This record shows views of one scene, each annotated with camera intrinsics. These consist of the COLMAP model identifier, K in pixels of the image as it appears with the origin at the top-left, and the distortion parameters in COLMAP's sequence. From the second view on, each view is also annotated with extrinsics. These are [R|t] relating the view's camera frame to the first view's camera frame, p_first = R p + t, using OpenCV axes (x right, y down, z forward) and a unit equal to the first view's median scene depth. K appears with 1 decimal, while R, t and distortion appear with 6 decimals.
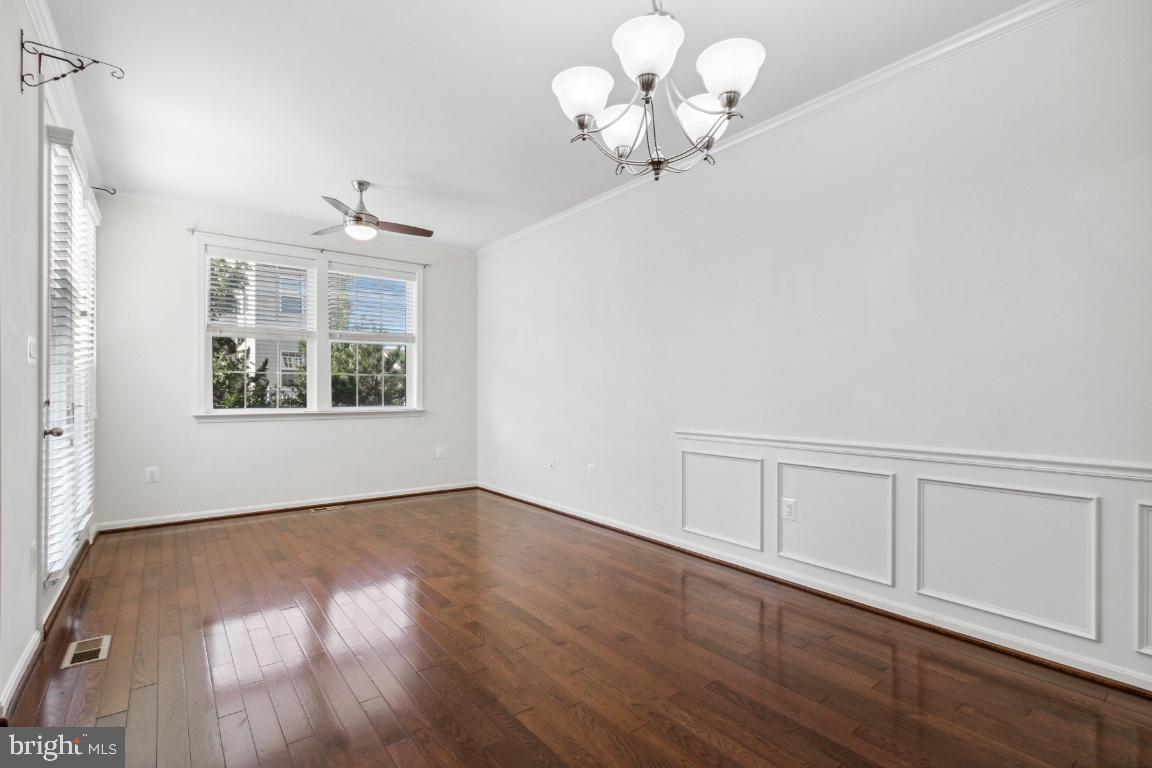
lens RADIAL K [[541.3, 0, 578.1], [0, 541.3, 388.8], [0, 0, 1]] dist [-0.001656, 0.000802]
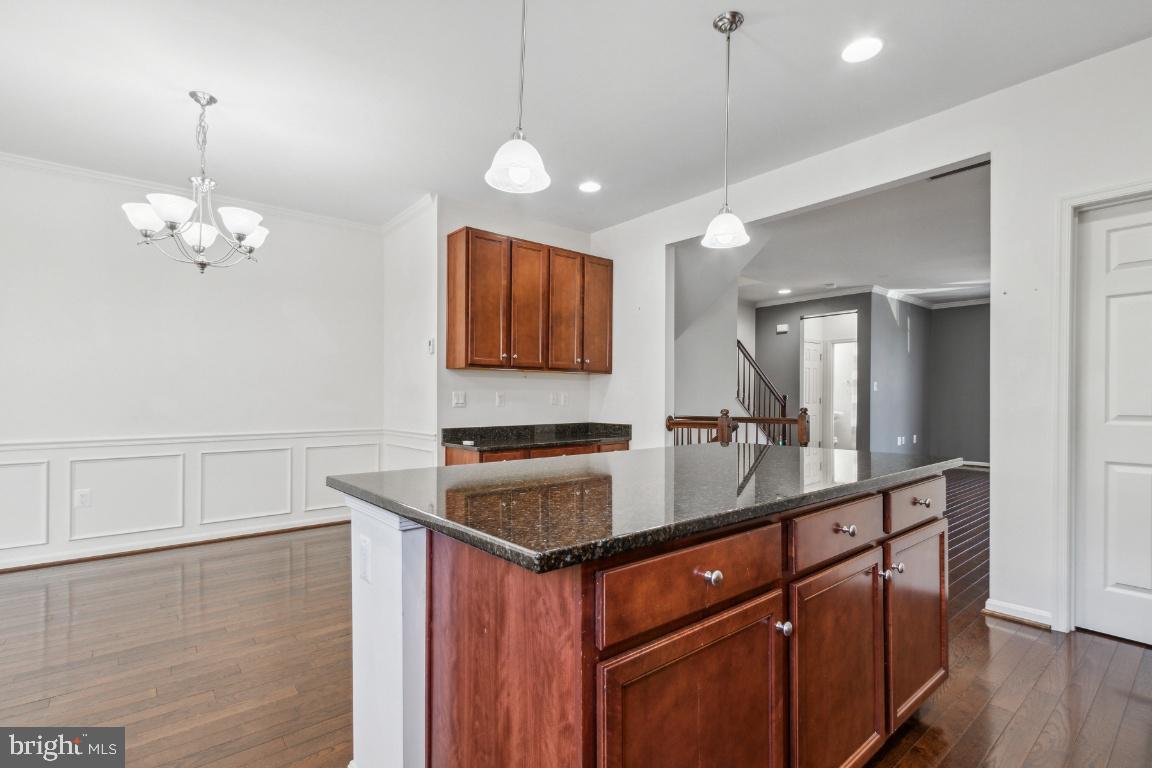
lens RADIAL K [[541.3, 0, 578.9], [0, 541.3, 392.2], [0, 0, 1]] dist [-0.001656, 0.000802]
pose [[-0.037280, 0.006794, 0.999282, -0.835367], [-0.005308, 0.999961, -0.006997, -0.009325], [-0.999291, -0.005565, -0.037242, -0.050566]]
